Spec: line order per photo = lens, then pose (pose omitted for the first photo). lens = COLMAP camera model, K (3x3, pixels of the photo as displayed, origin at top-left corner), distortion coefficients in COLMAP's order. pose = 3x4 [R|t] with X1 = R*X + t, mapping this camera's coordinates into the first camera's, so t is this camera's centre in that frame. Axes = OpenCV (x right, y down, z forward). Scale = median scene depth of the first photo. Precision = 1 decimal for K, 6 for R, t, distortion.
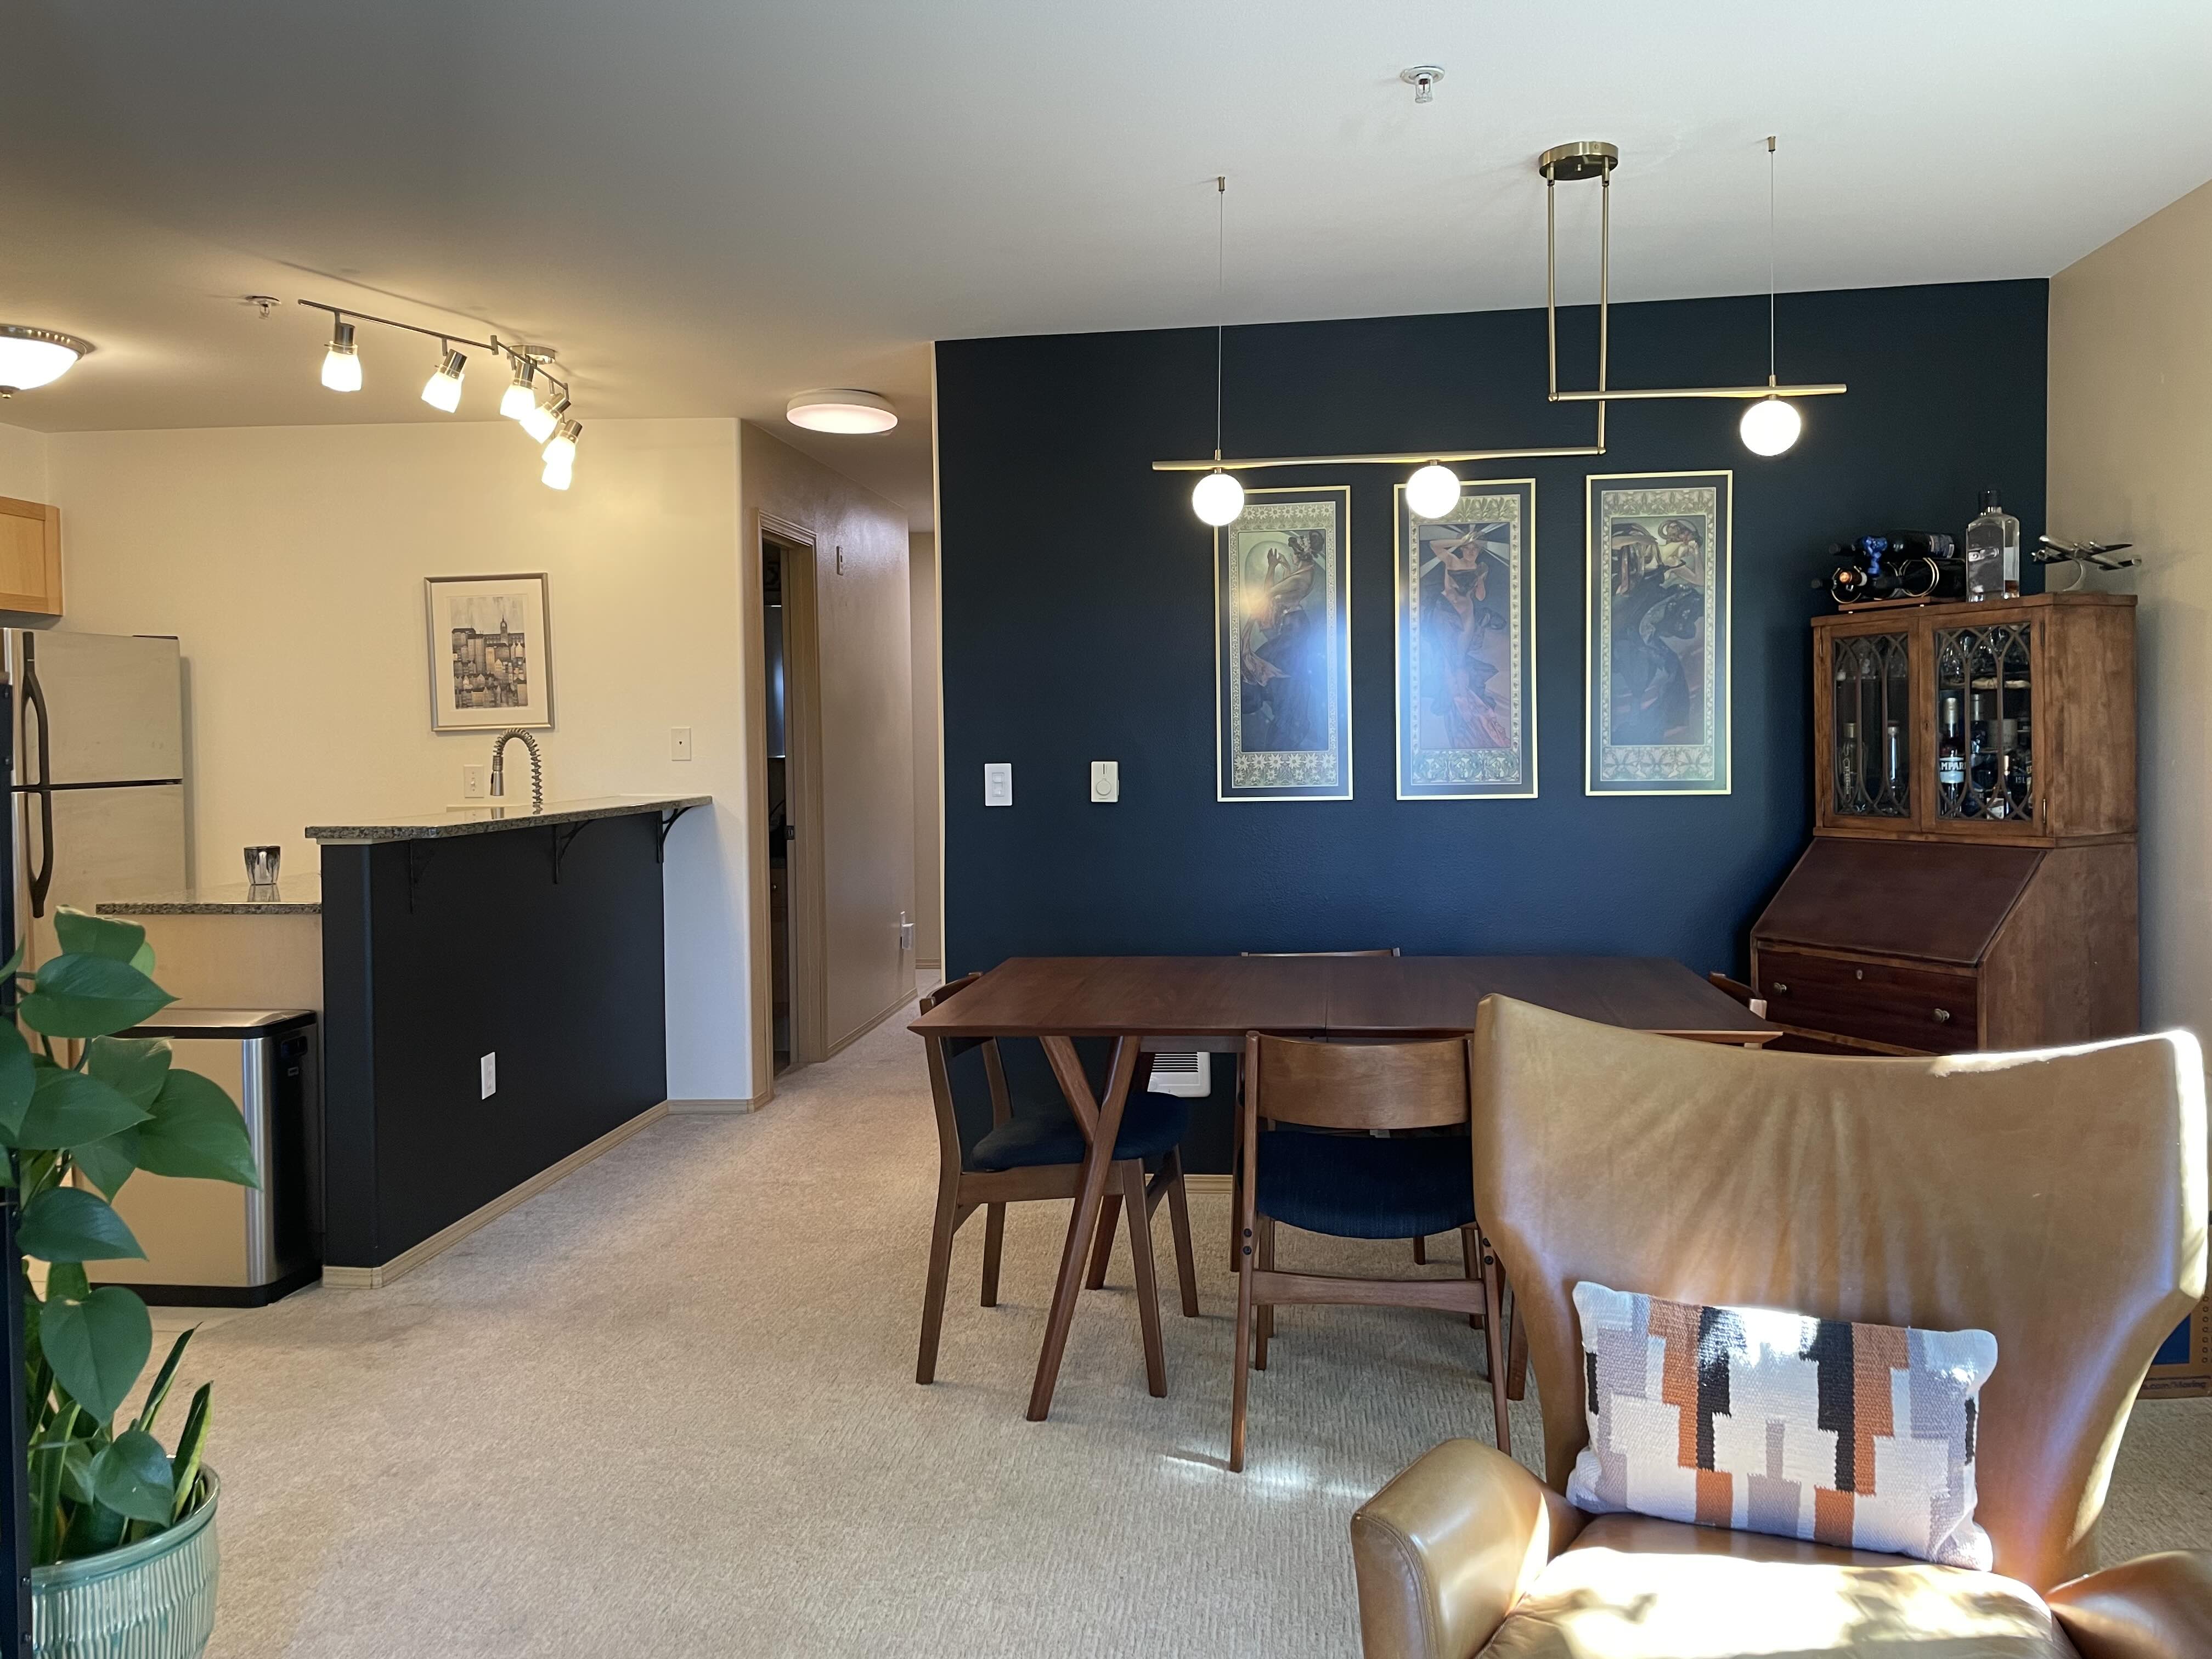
lens RADIAL K [[1661.3, 0, 1110.7], [0, 1661.3, 805.8], [0, 0, 1]] dist [0.083217, -0.107922]
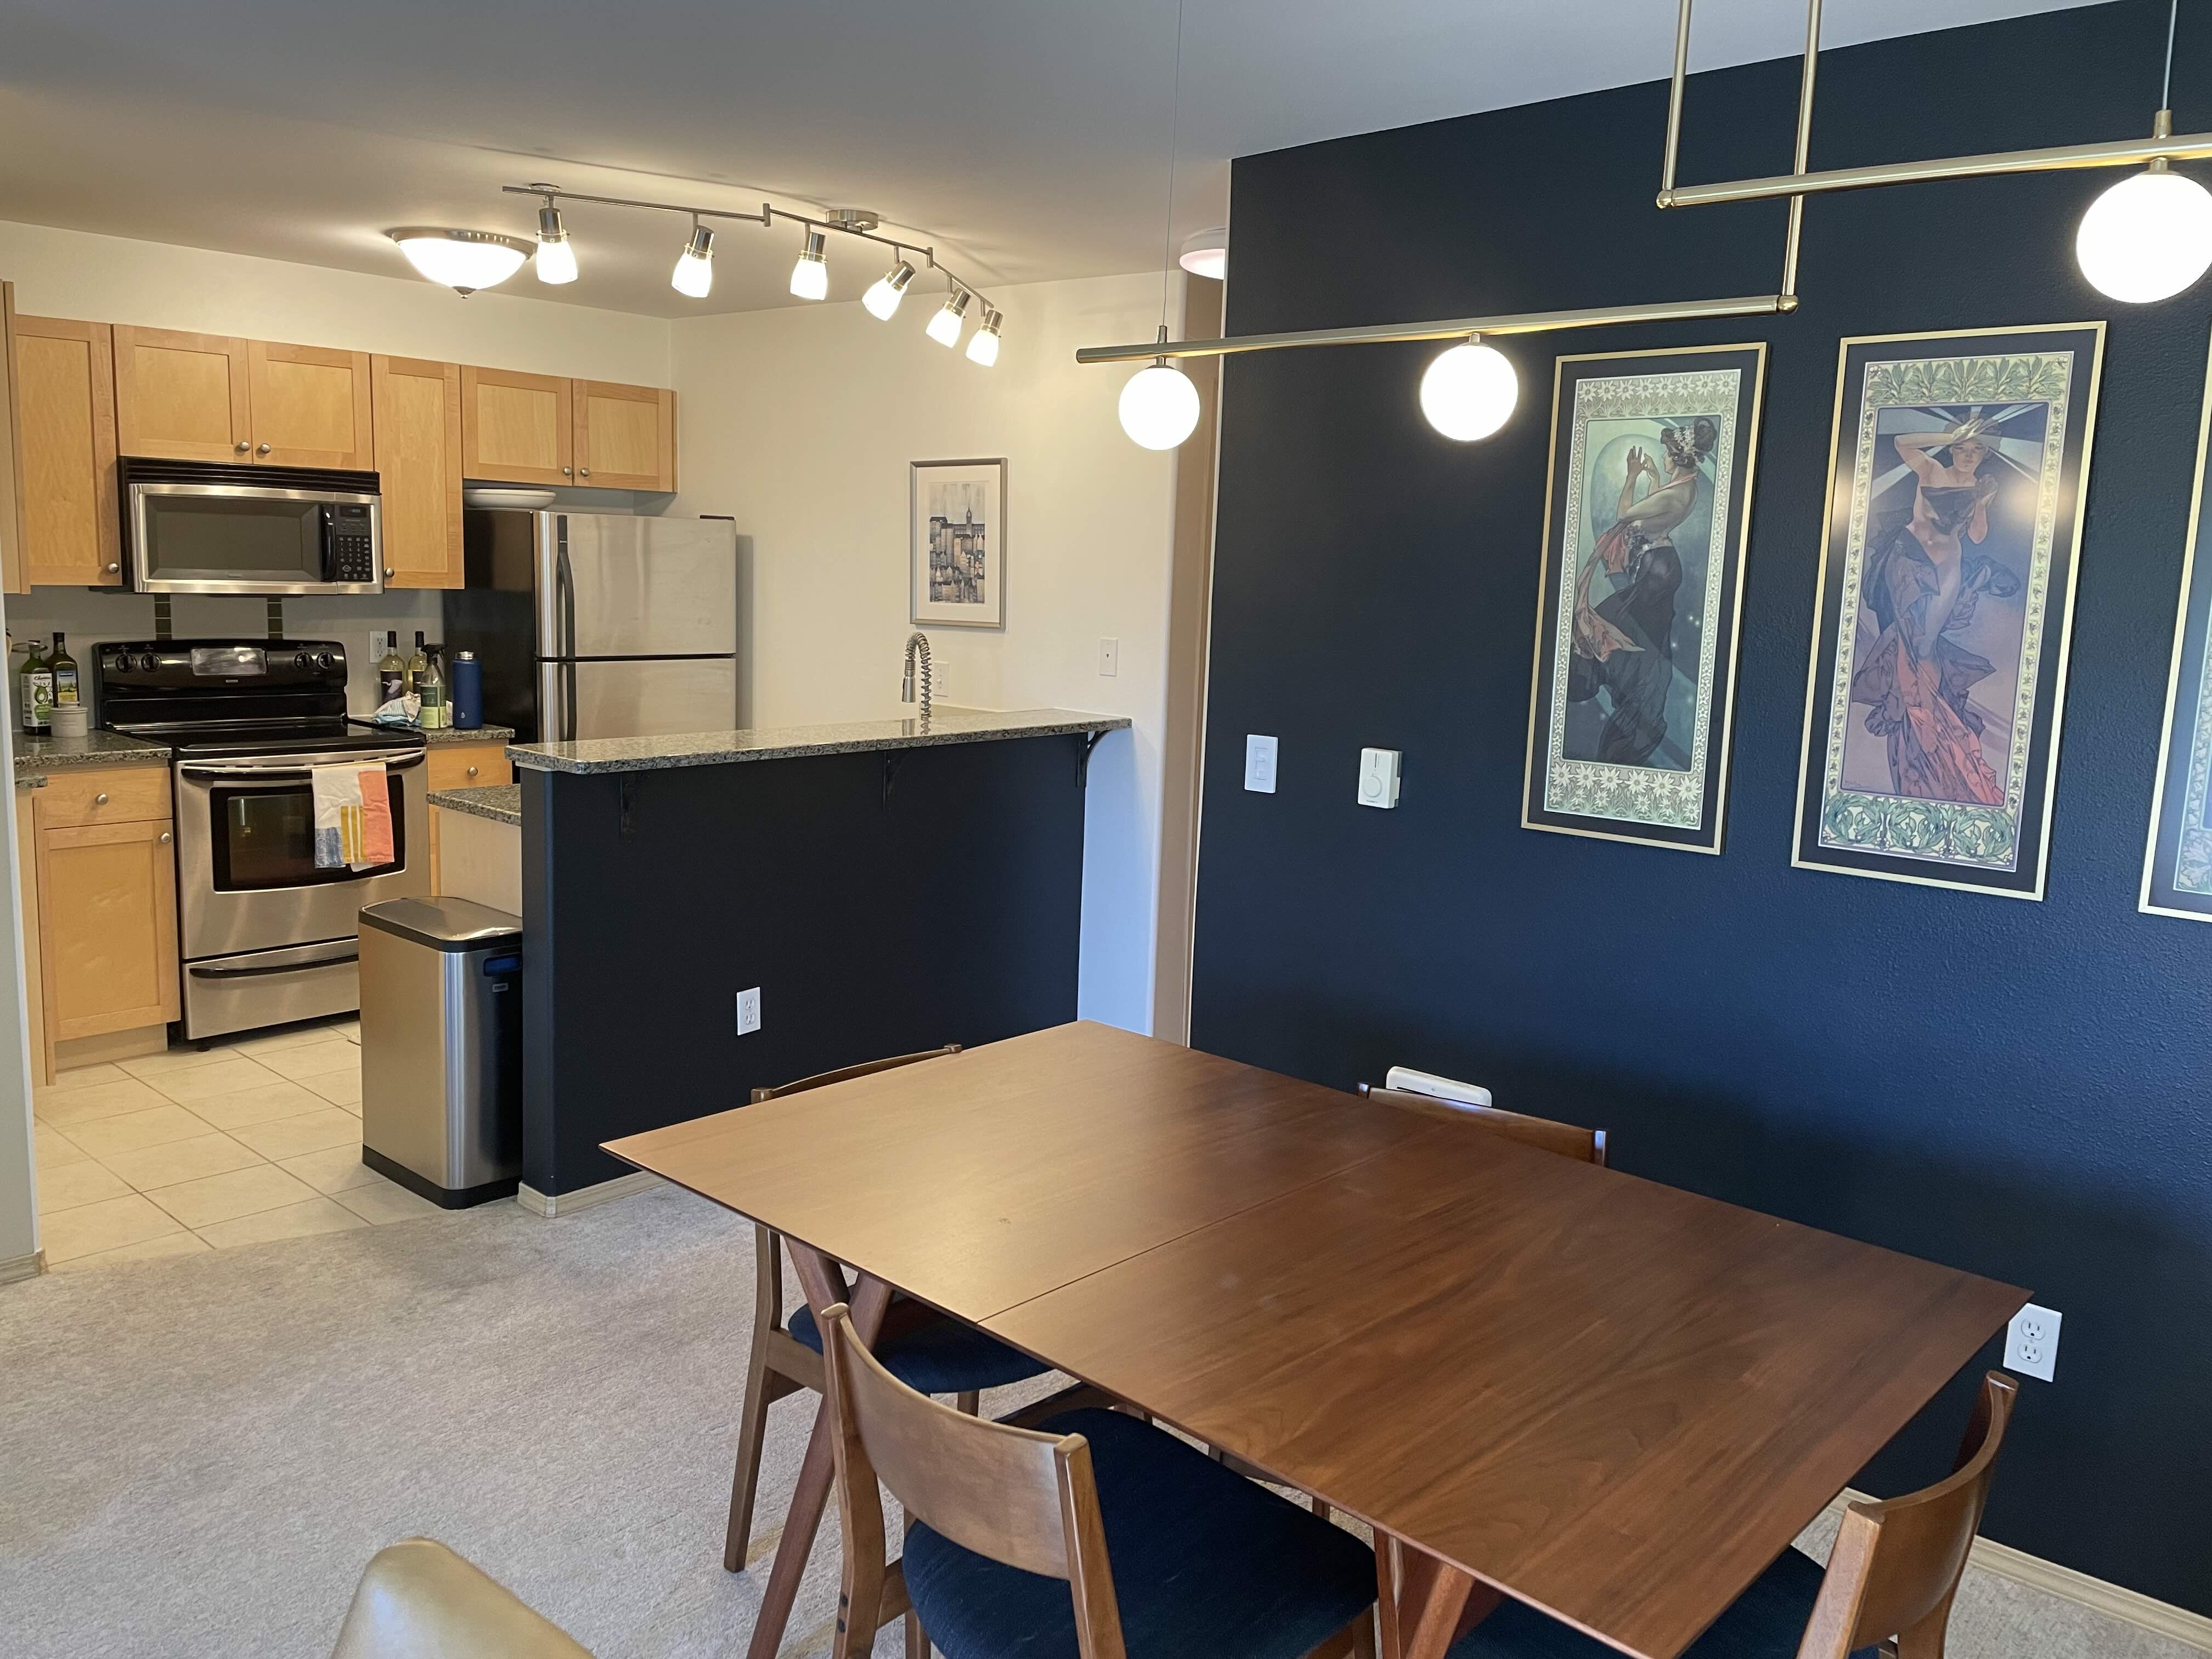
lens RADIAL K [[1661.3, 0, 1103.3], [0, 1661.3, 808.6], [0, 0, 1]] dist [0.083217, -0.107922]
pose [[0.813169, 0.126850, -0.568037, 0.311175], [-0.067707, 0.989952, 0.124143, -0.083032], [0.578077, -0.062489, 0.813586, 0.350300]]
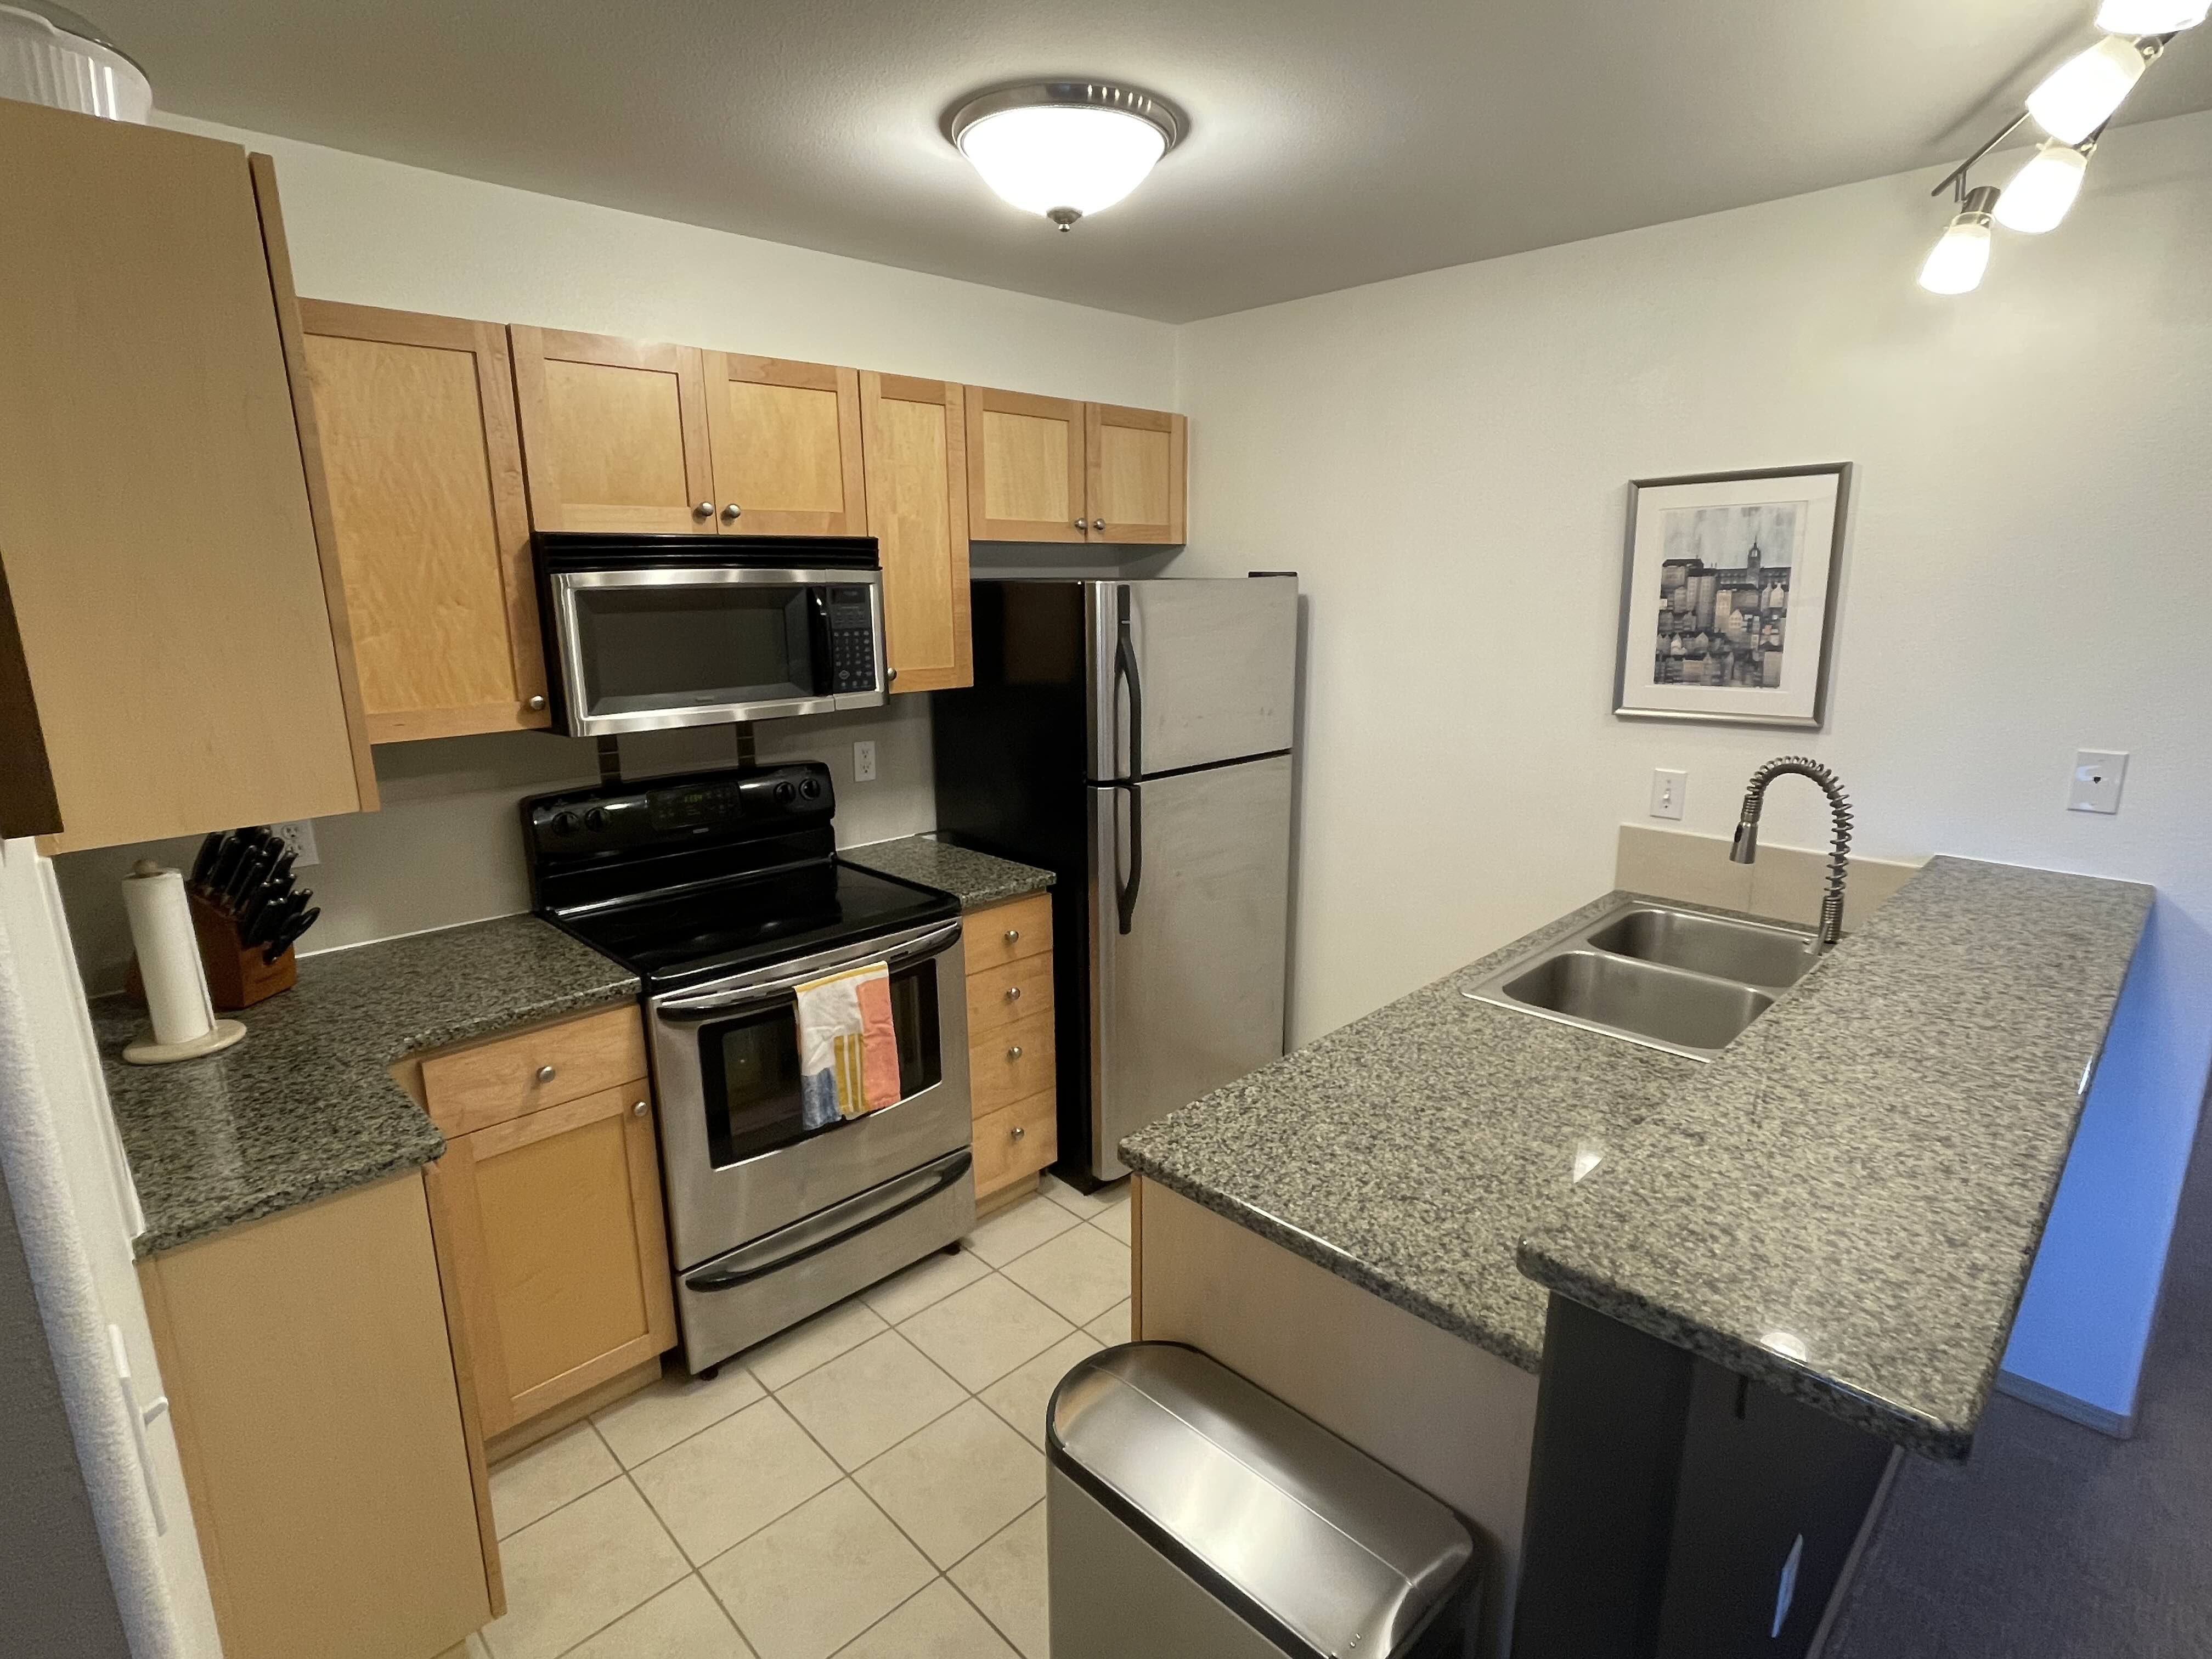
lens RADIAL K [[1100.4, 0, 1101.5], [0, 1100.4, 832.5], [0, 0, 1]] dist [-0.014885, 0.005527]
pose [[0.771751, 0.148730, -0.618288, -0.356980], [-0.023715, 0.978320, 0.205735, -0.106815], [0.635483, -0.144113, 0.758547, 0.663924]]
